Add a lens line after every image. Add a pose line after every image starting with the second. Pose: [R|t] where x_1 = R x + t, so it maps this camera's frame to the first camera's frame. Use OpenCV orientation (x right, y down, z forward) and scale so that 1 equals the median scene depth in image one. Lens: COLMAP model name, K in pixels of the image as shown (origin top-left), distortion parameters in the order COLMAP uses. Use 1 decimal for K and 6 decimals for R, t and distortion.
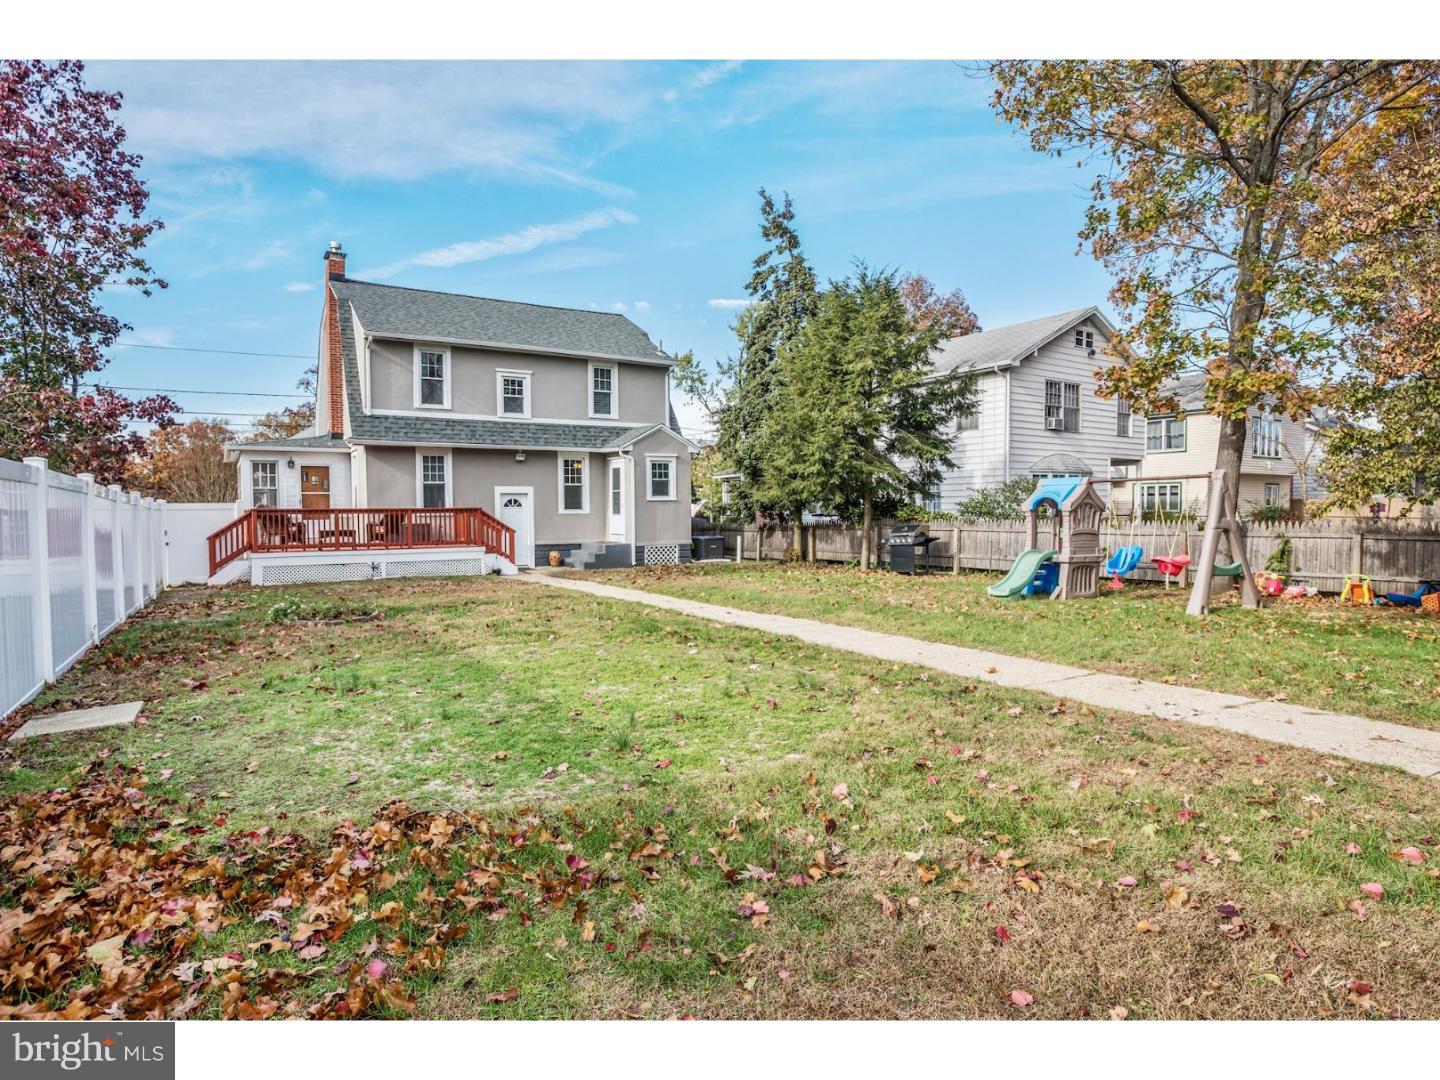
lens RADIAL K [[709.5, 0, 720.0], [0, 709.5, 540.0], [0, 0, 1]] dist [-0.045560, 0.025996]
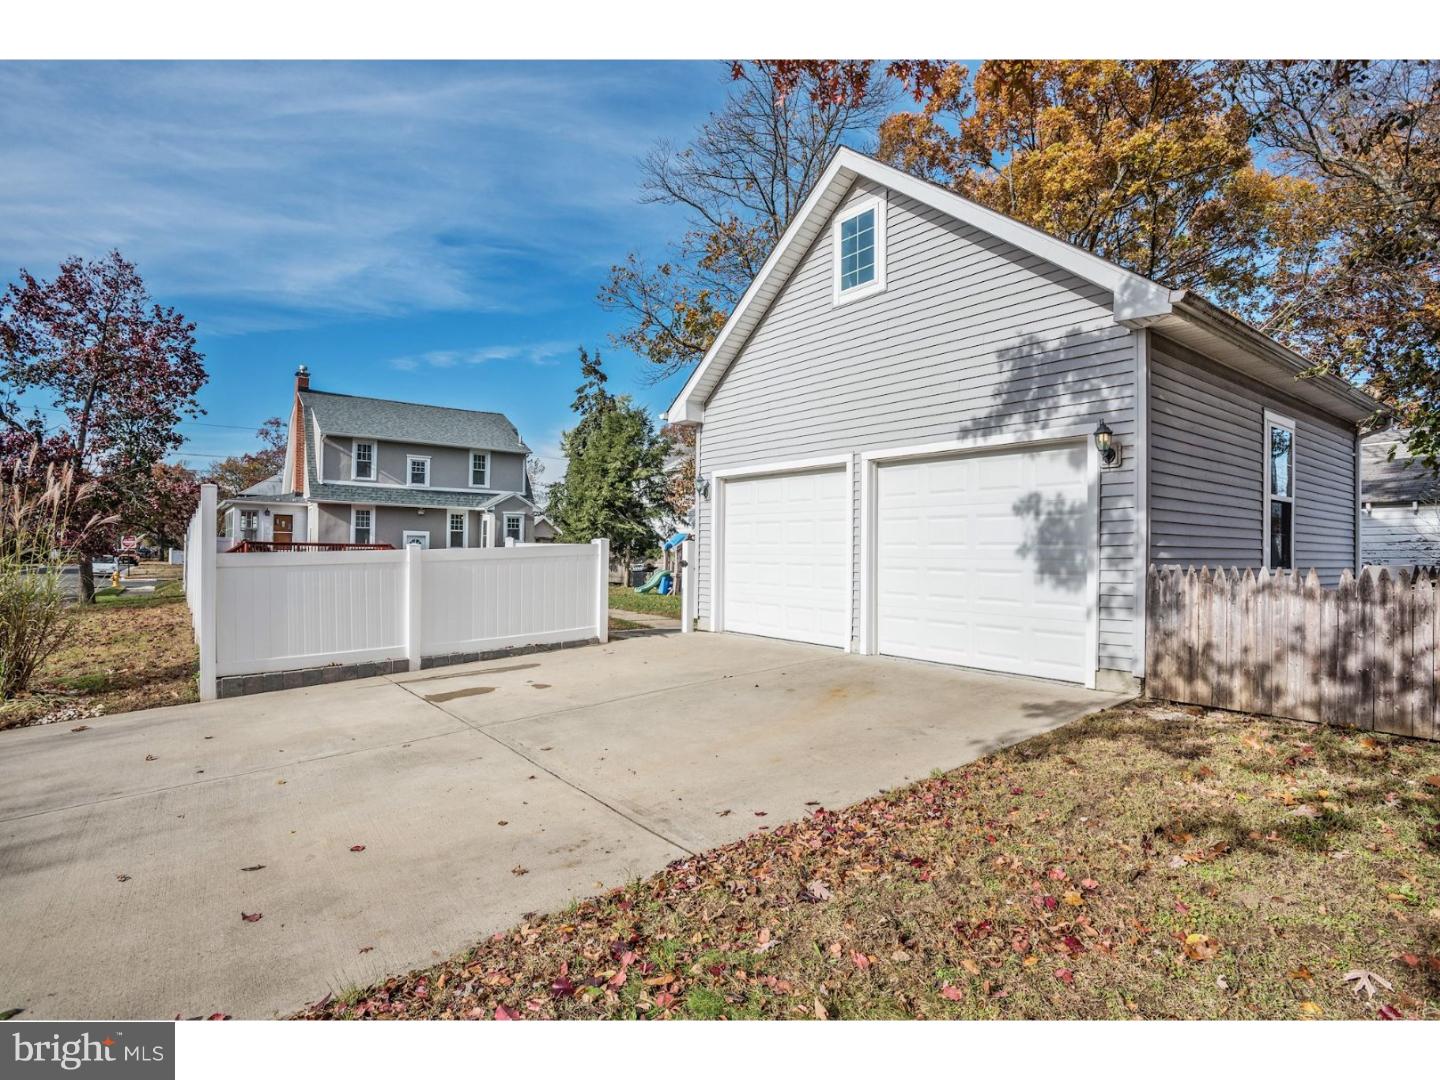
lens RADIAL K [[792.4, 0, 722.0], [0, 792.4, 546.2], [0, 0, 1]] dist [0.020440, 0.000519]
pose [[0.999759, 0.021050, 0.006263, 0.367893], [-0.020651, 0.998096, -0.058120, 0.044189], [-0.007474, 0.057977, 0.998290, -0.739110]]
